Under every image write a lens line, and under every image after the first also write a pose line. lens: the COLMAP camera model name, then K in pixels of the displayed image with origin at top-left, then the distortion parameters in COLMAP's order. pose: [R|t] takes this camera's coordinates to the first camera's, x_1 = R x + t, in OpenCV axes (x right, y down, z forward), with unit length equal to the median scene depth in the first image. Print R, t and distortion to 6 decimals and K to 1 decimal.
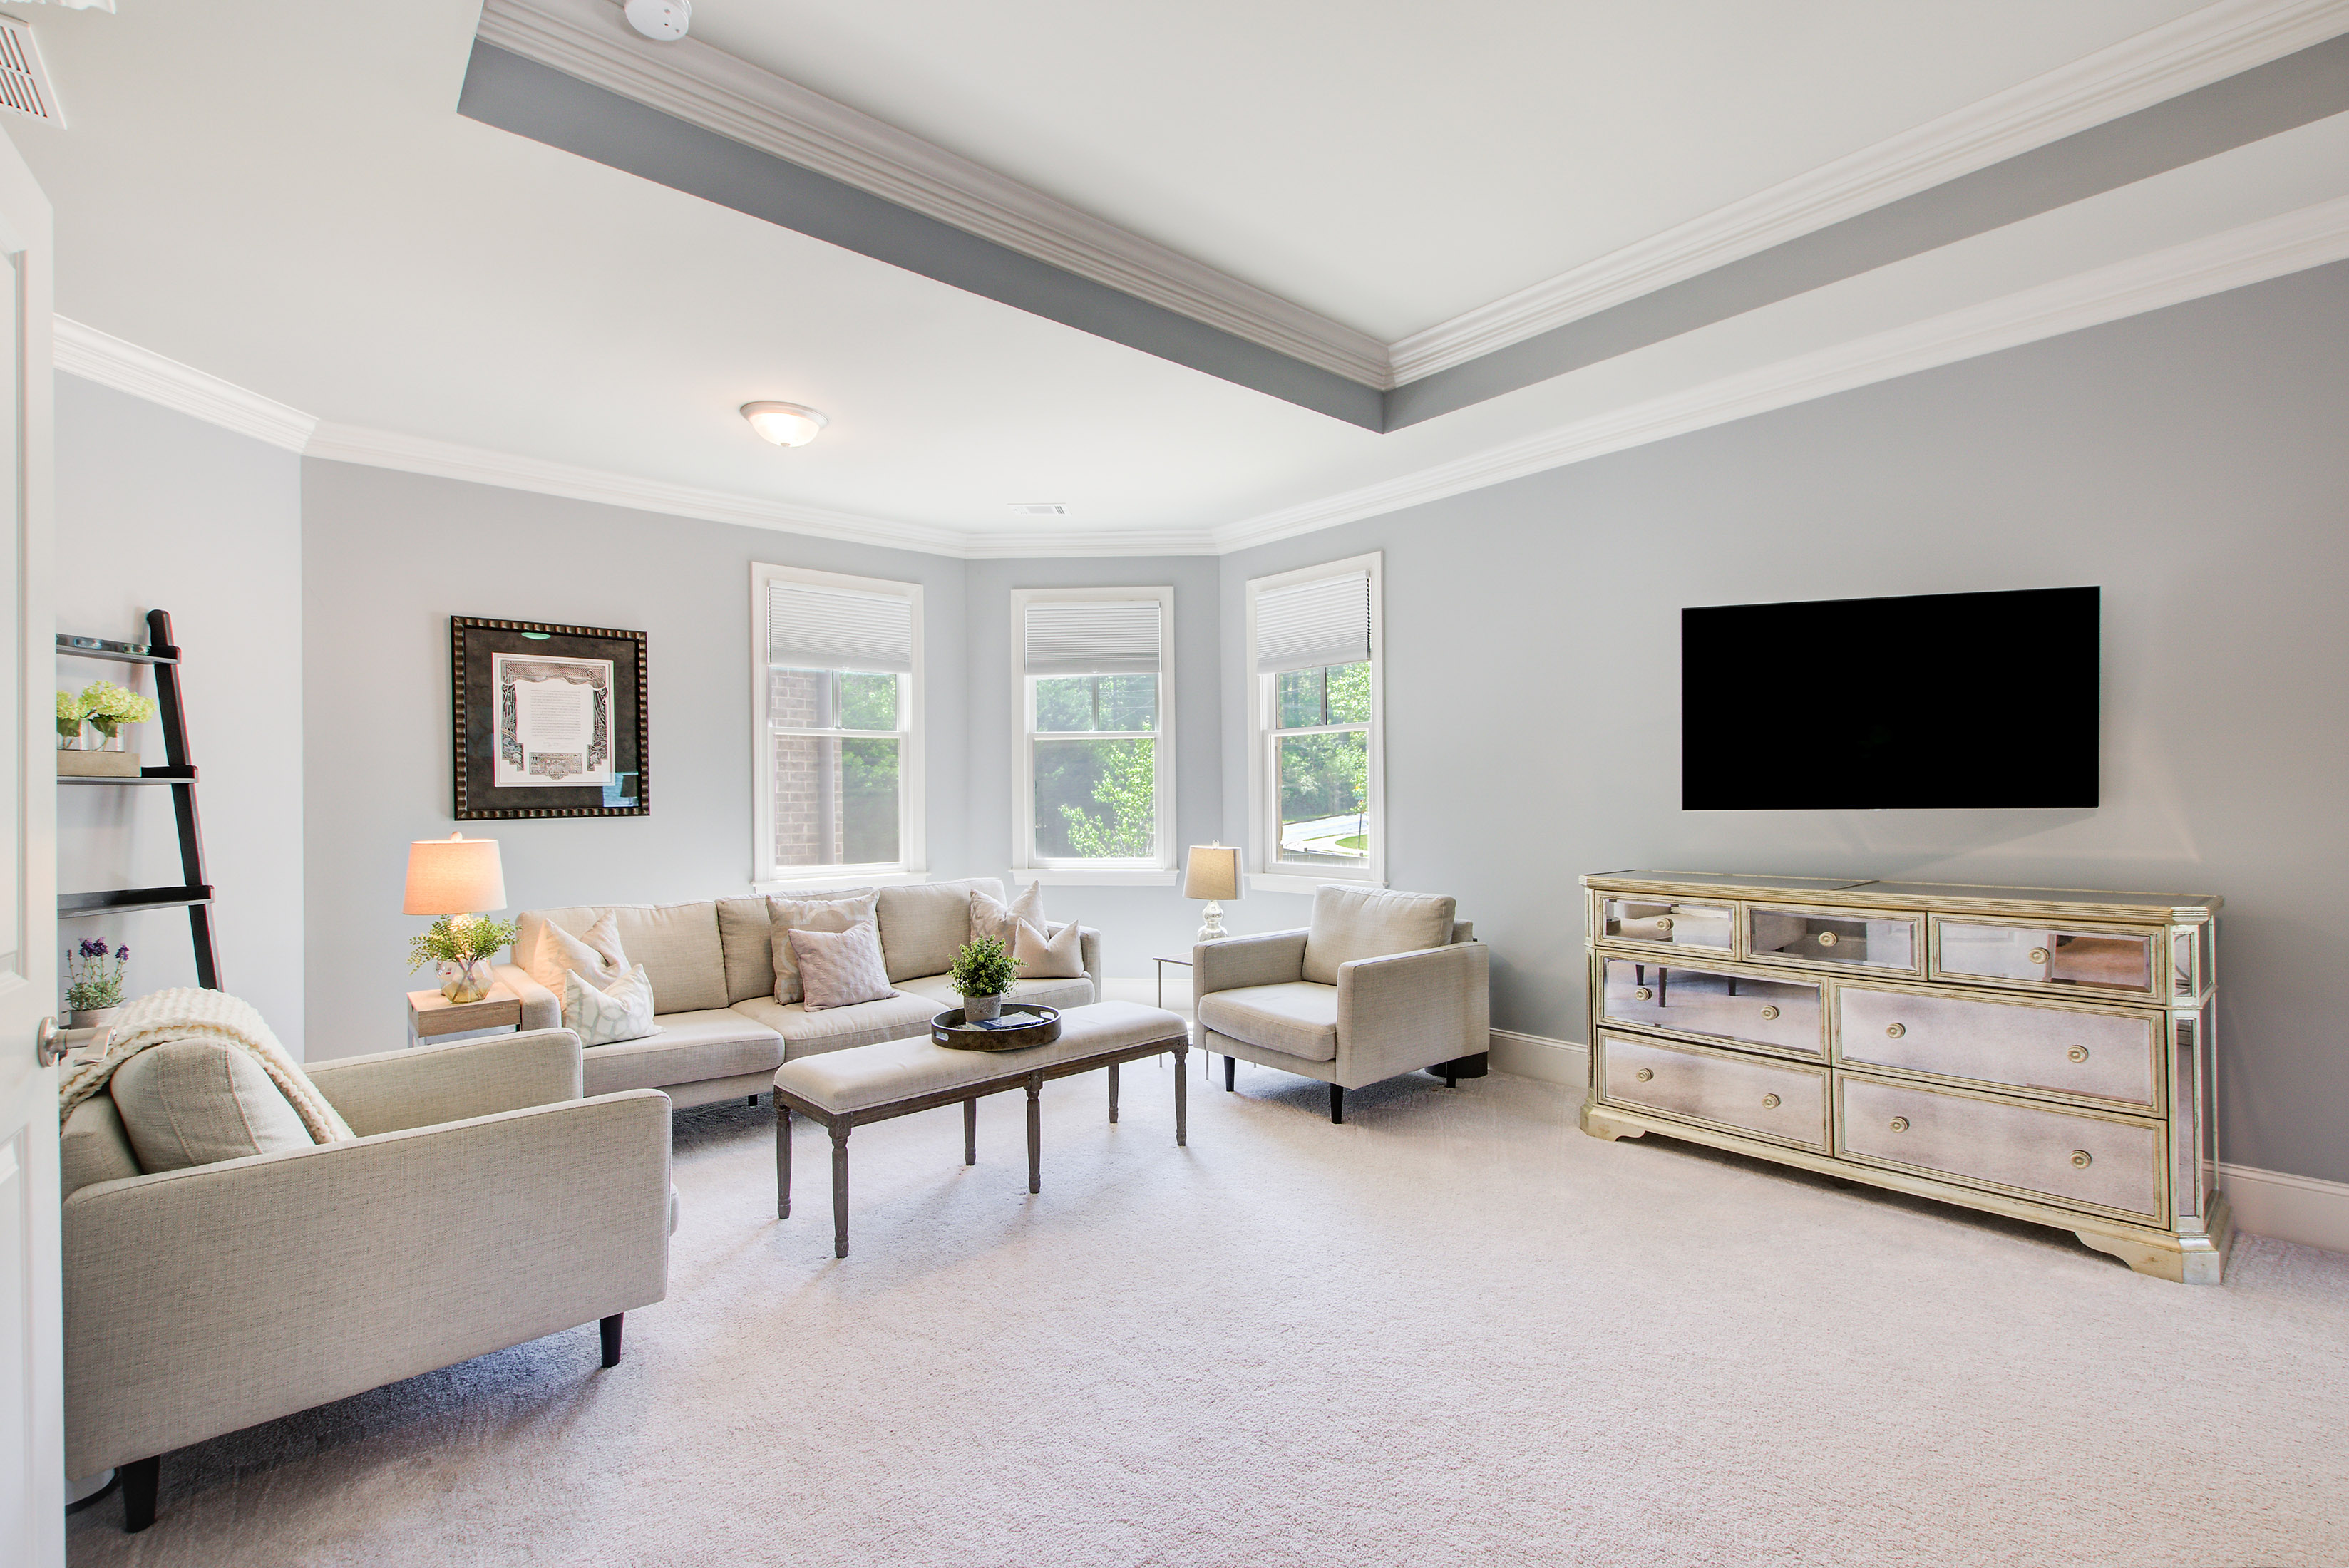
lens RADIAL K [[1054.5, 0, 1189.7], [0, 1054.5, 800.2], [0, 0, 1]] dist [0.002041, 0.000475]
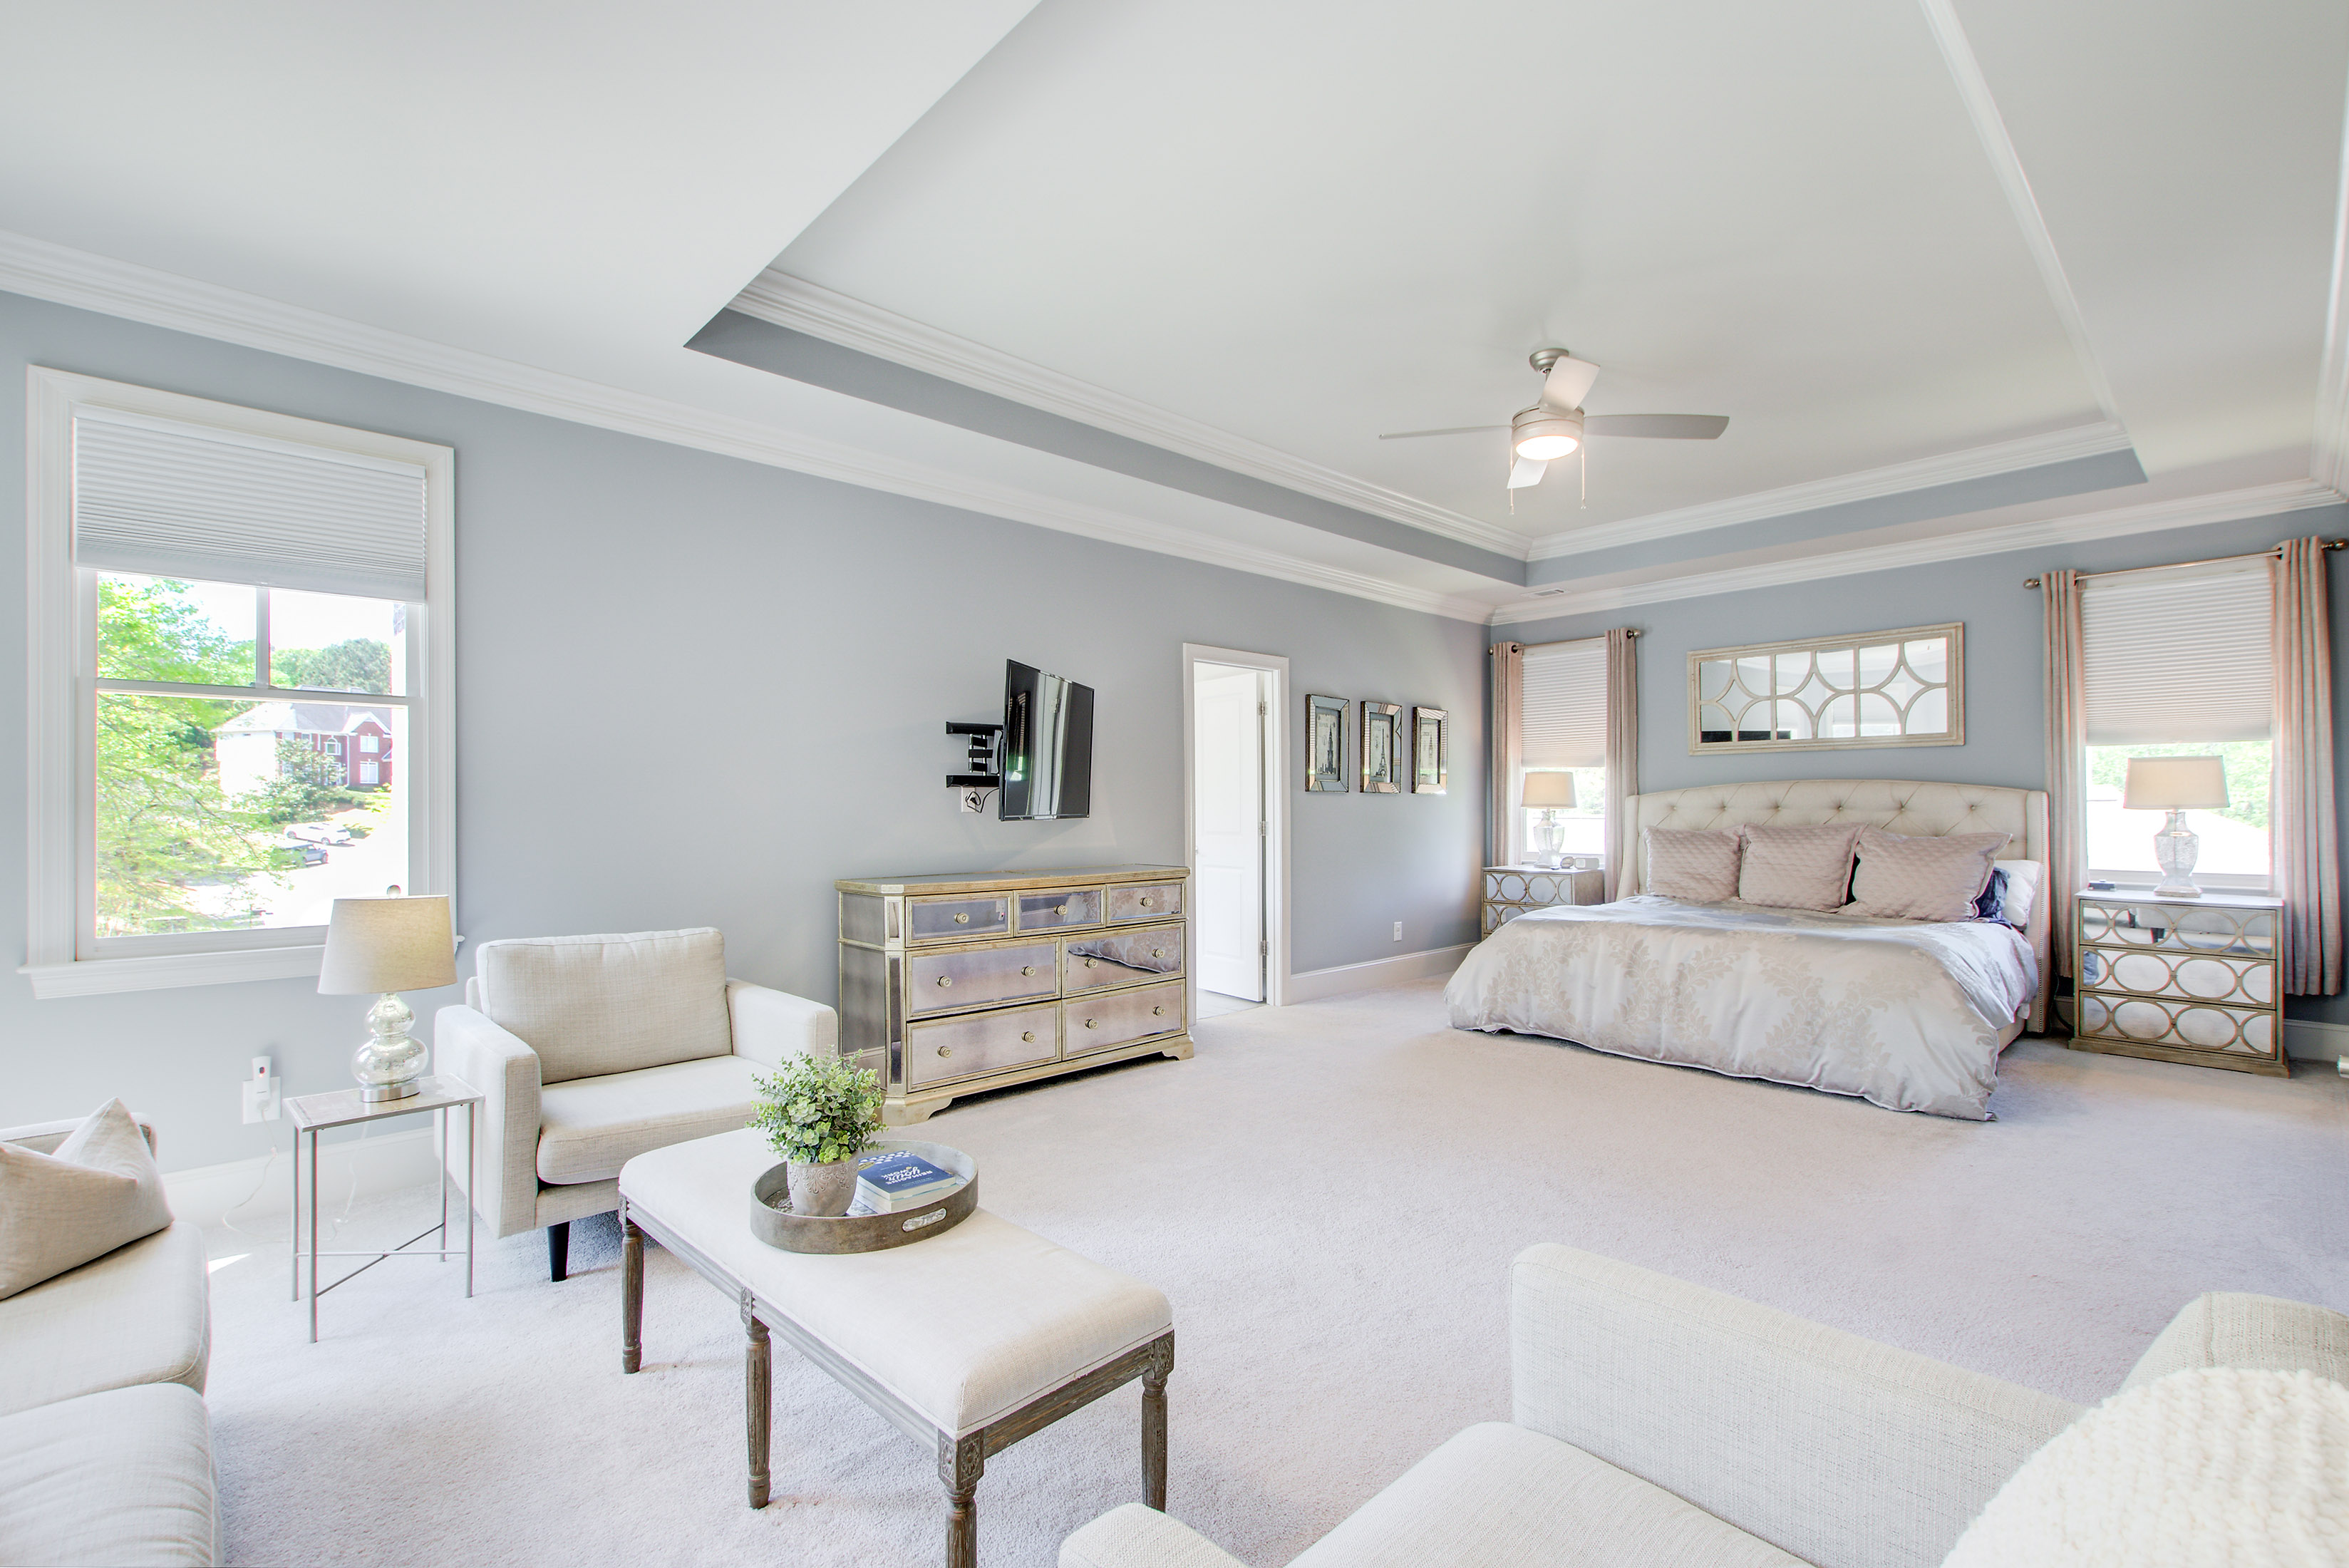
lens RADIAL K [[1054.7, 0, 1161.6], [0, 1054.7, 797.4], [0, 0, 1]] dist [0.002041, 0.000475]
pose [[-0.026646, 0.012133, 0.999571, -0.852144], [0.011072, 0.999869, -0.011842, -0.003689], [-0.999584, 0.010752, -0.026777, 0.910399]]
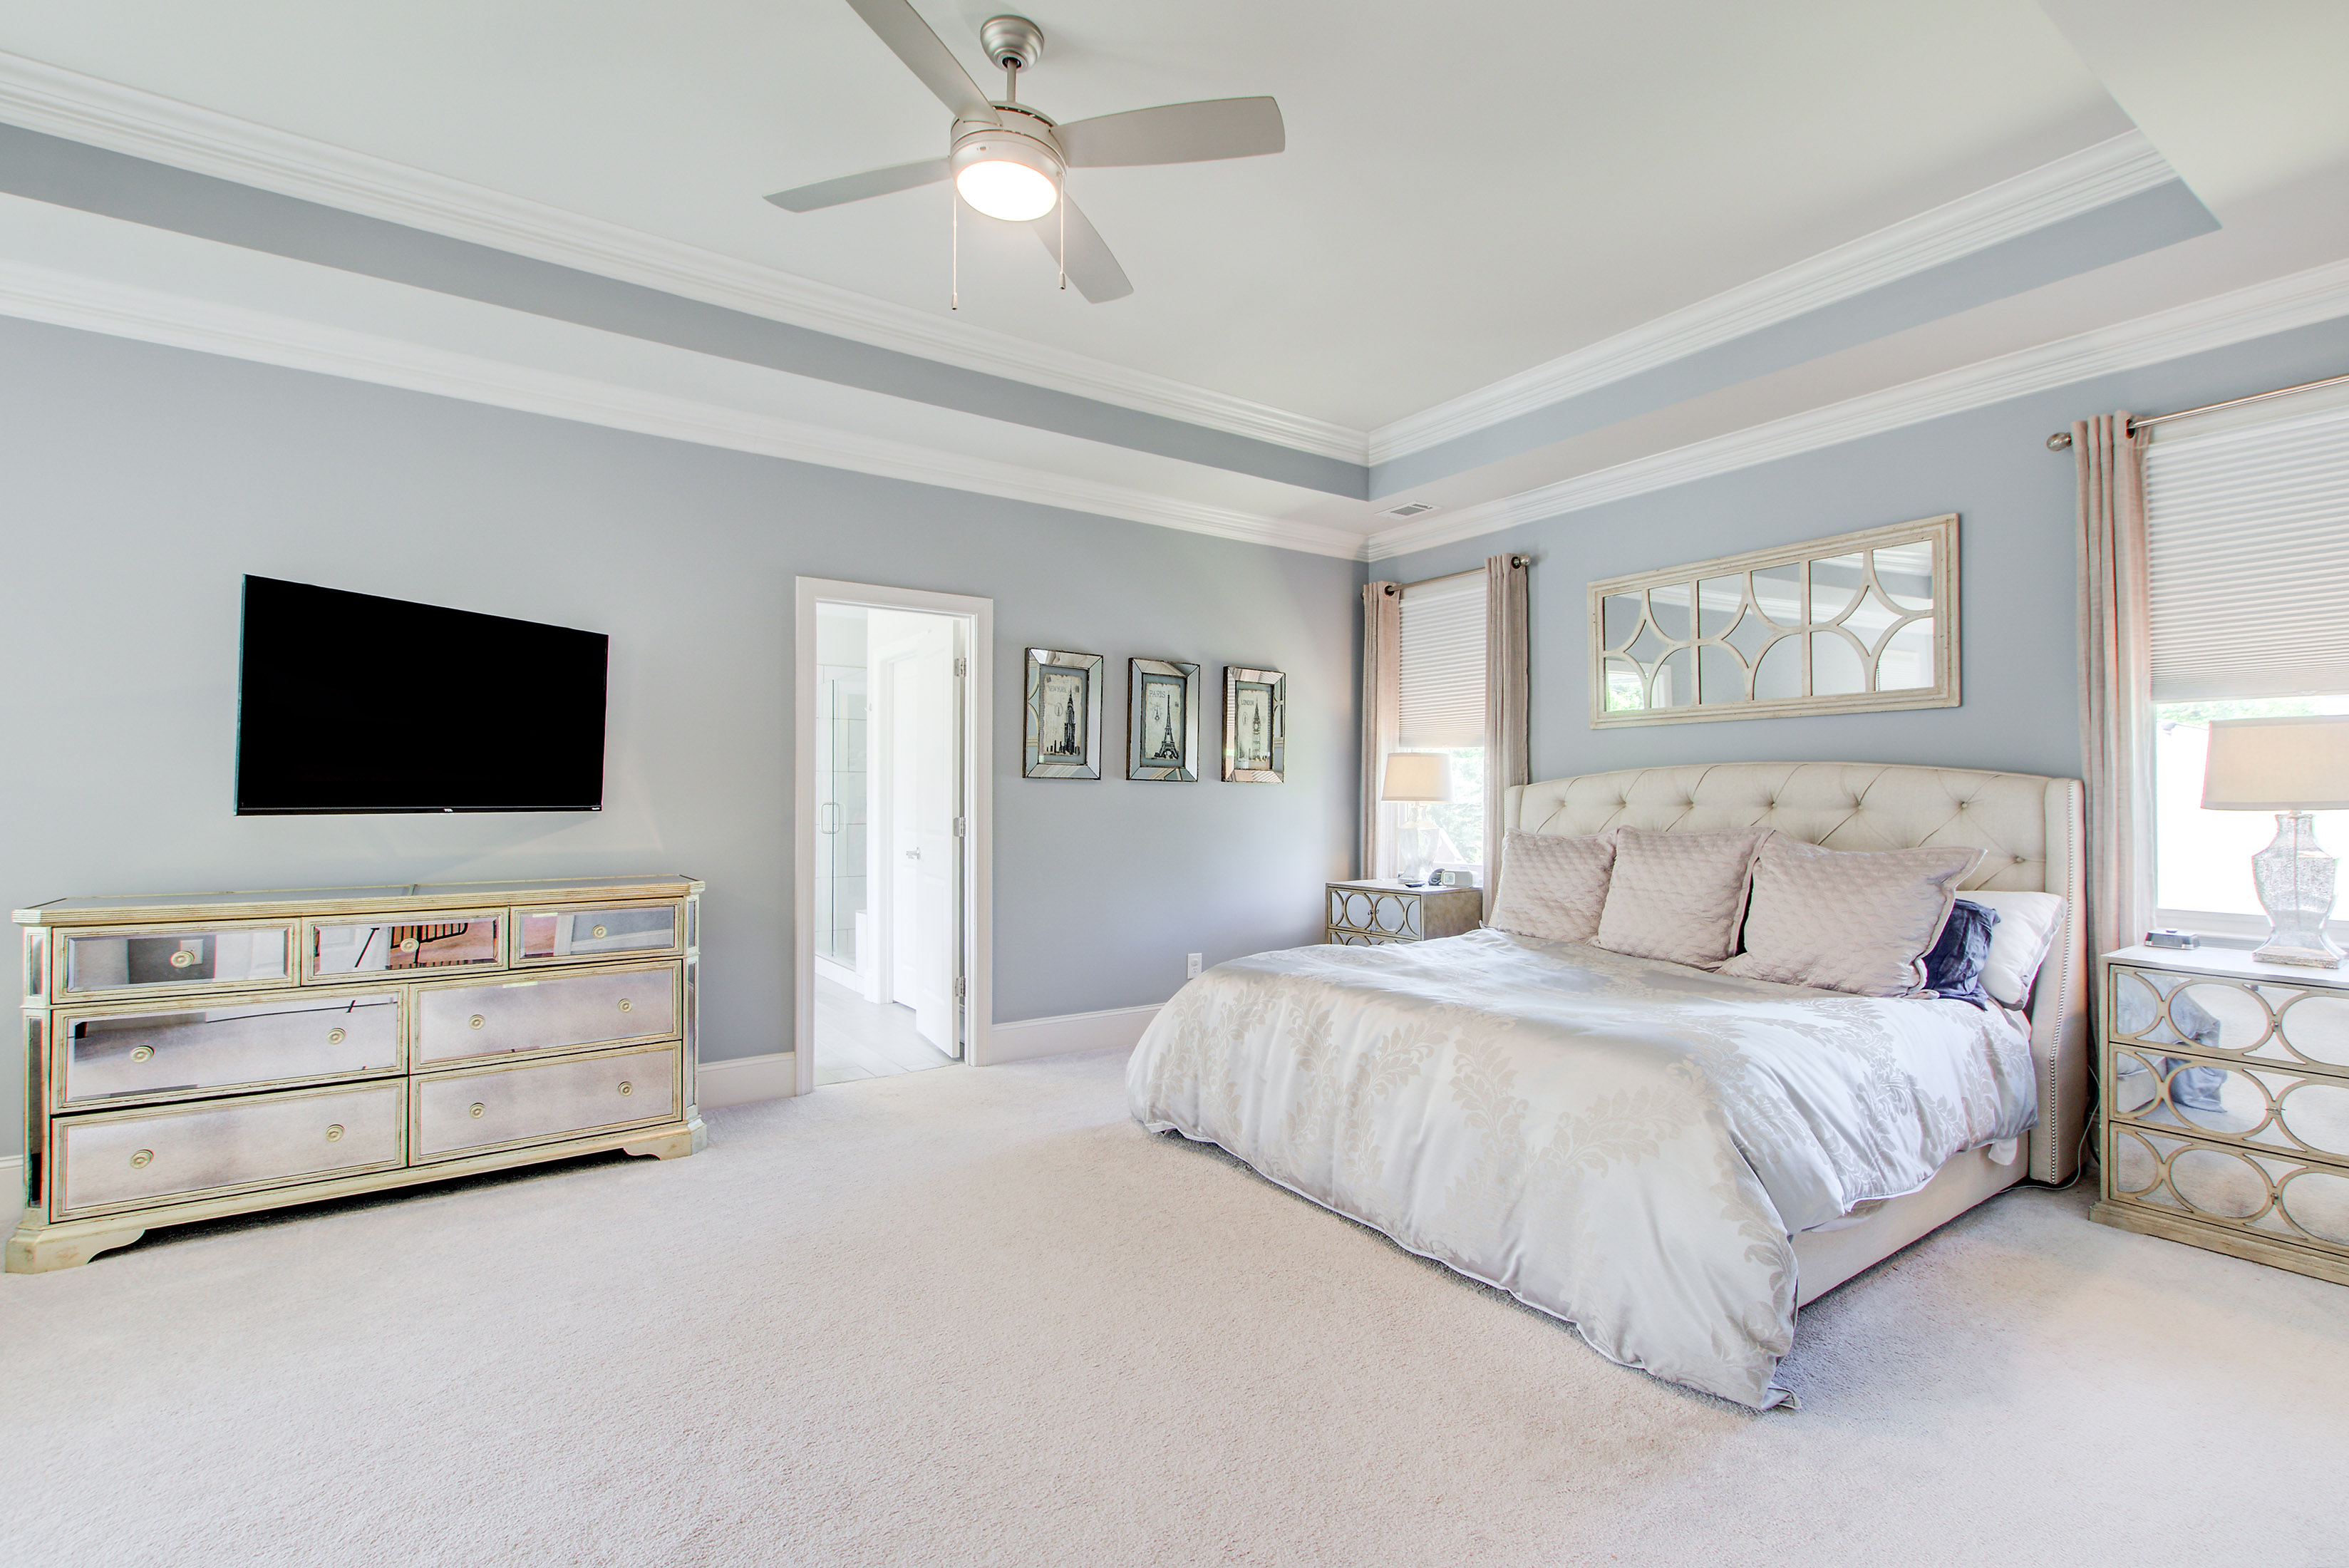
lens RADIAL K [[1054.7, 0, 1195.2], [0, 1054.7, 787.2], [0, 0, 1]] dist [0.002041, 0.000475]
pose [[0.116273, 0.015820, 0.993091, -0.297560], [0.004726, 0.999853, -0.016481, 0.002997], [-0.993206, 0.006609, 0.116181, 0.154407]]
